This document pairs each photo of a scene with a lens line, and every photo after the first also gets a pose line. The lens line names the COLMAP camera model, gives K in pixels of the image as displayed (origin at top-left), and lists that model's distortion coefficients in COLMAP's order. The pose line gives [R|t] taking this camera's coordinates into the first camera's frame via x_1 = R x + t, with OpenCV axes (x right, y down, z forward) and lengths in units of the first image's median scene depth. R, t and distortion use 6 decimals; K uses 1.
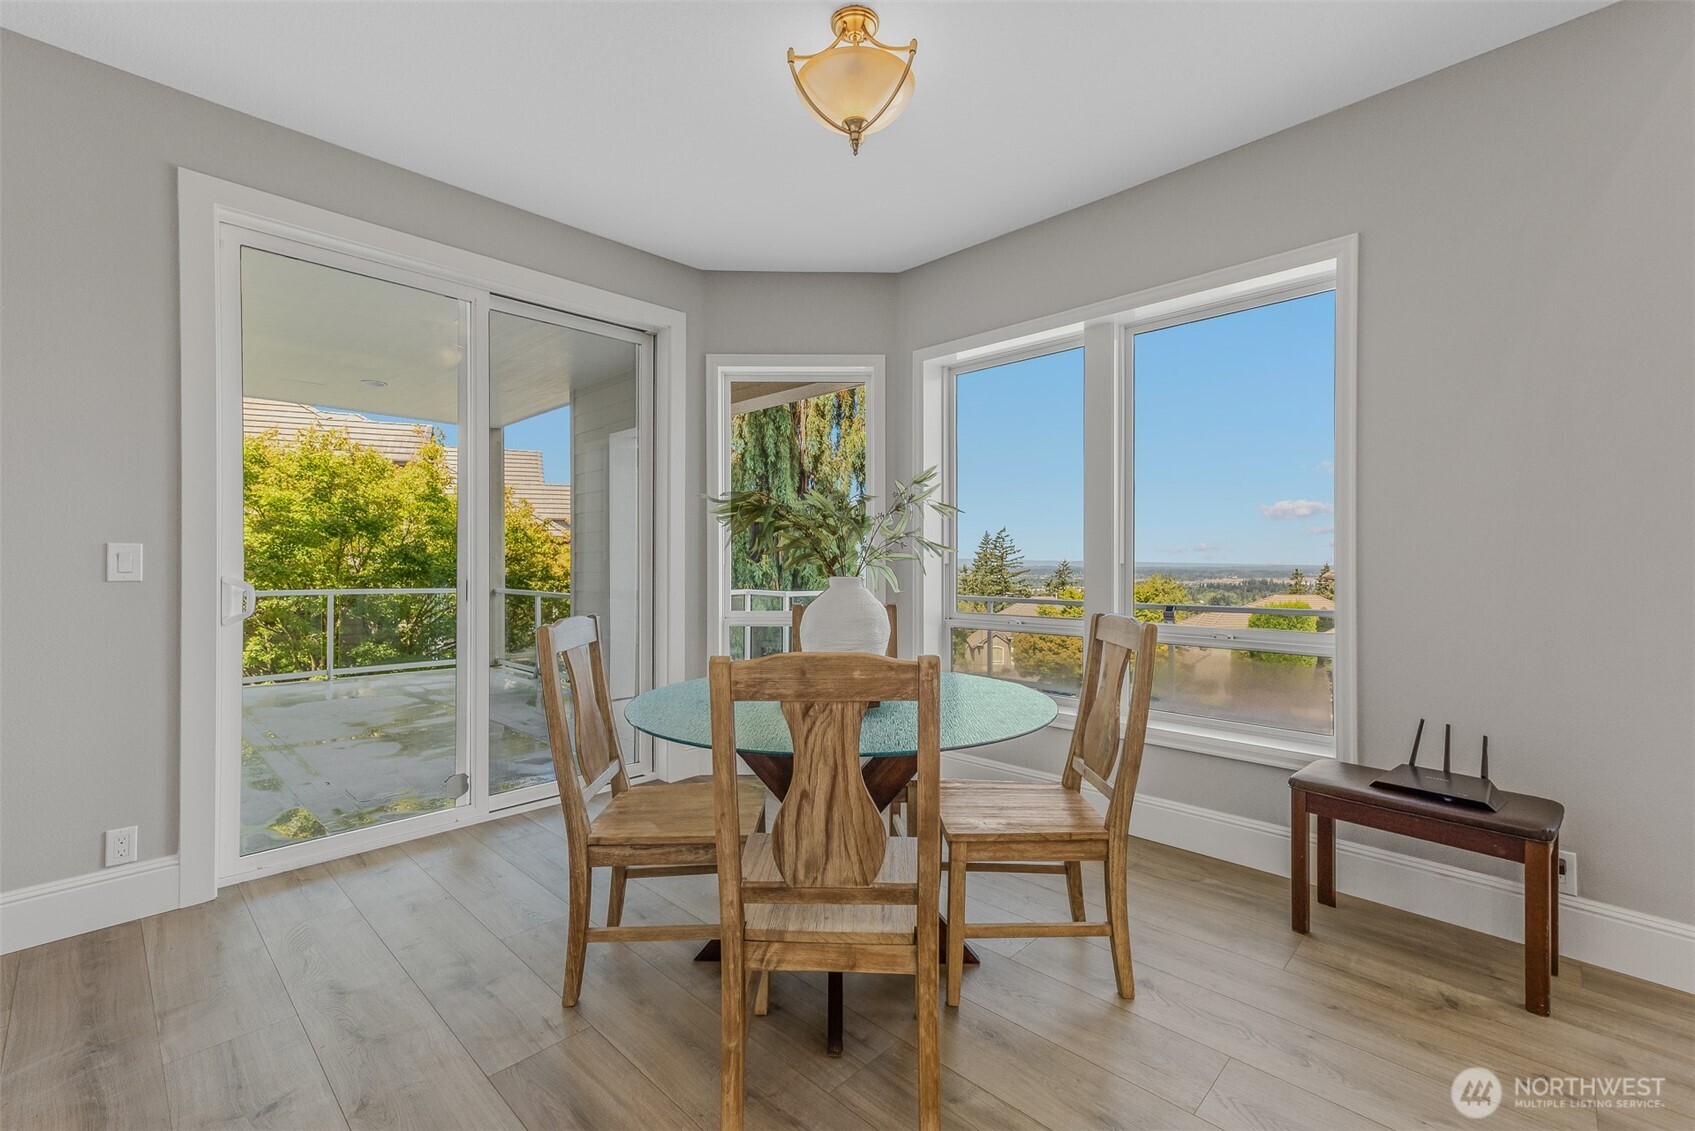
lens RADIAL K [[724.0, 0, 851.2], [0, 724.0, 560.3], [0, 0, 1]] dist [0.019258, 0.000531]
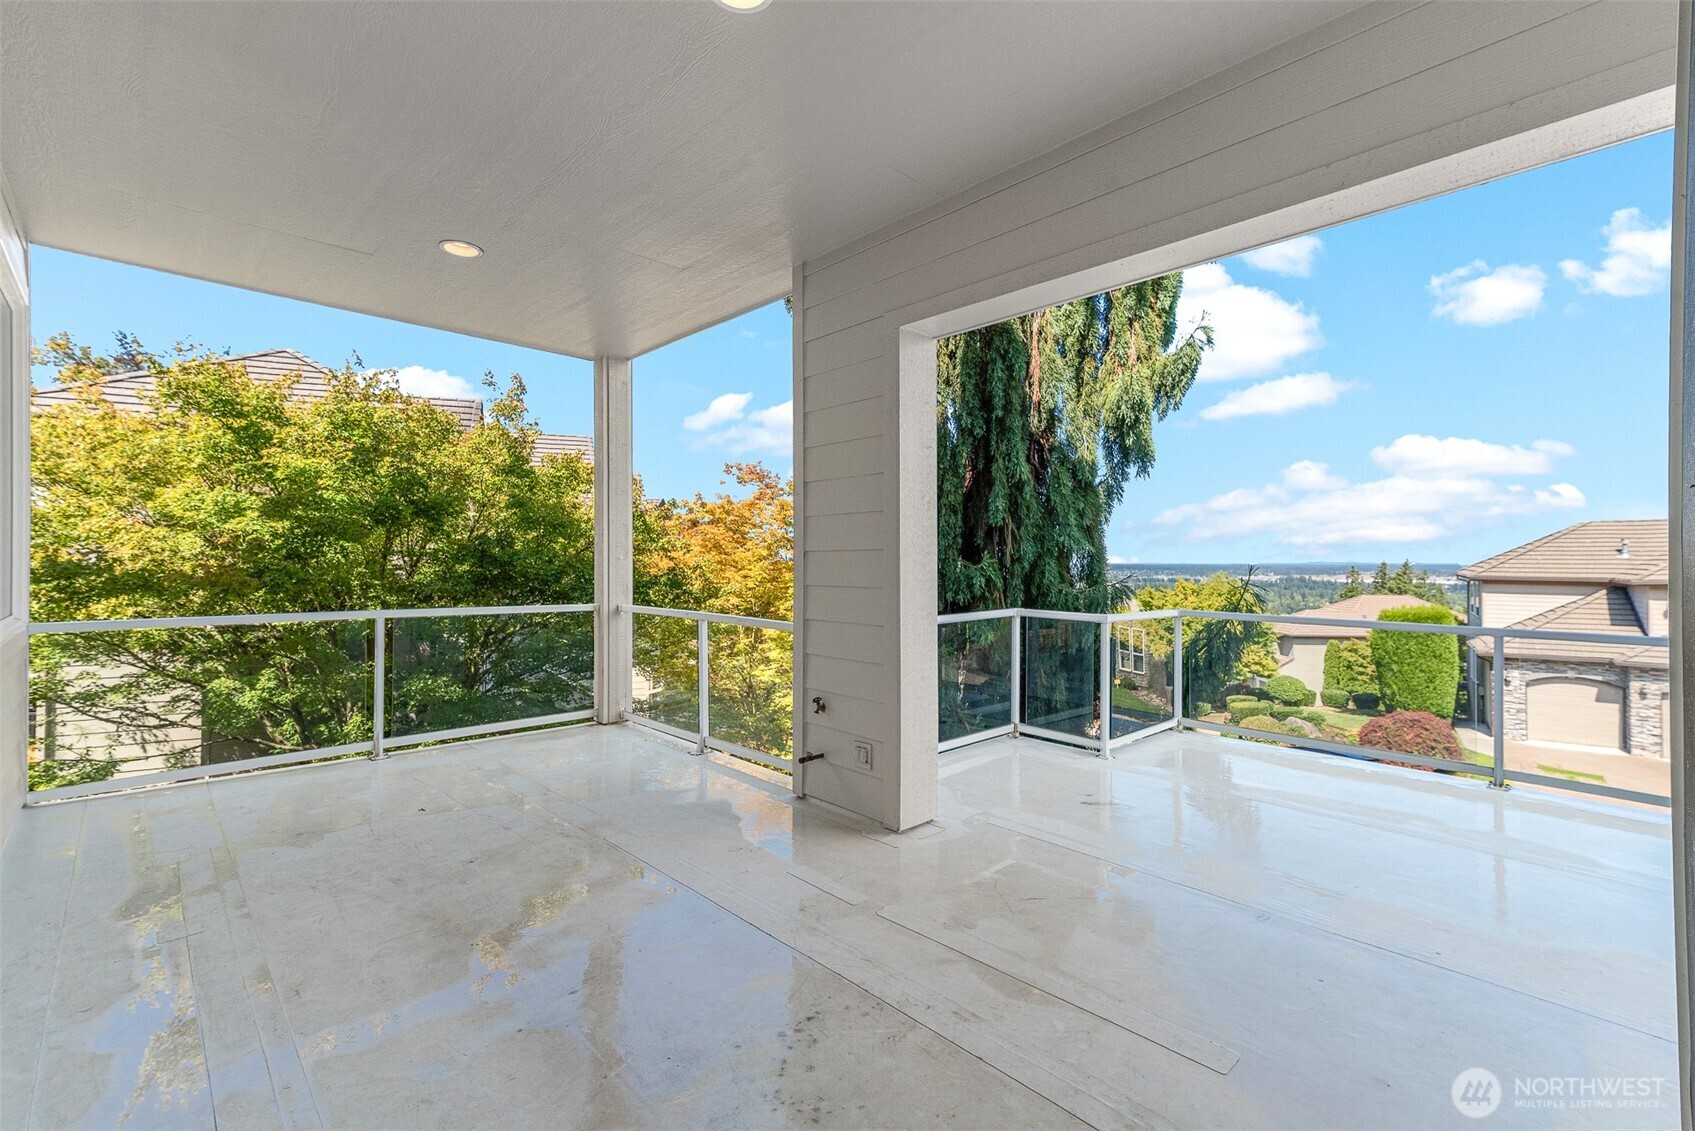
lens RADIAL K [[741.1, 0, 853.3], [0, 741.1, 552.5], [0, 0, 1]] dist [0.015712, 0.000034]
pose [[0.999391, 0.001960, -0.034834, -0.234649], [-0.002110, 0.999989, -0.004264, -0.005131], [0.034825, 0.004335, 0.999384, 0.310896]]
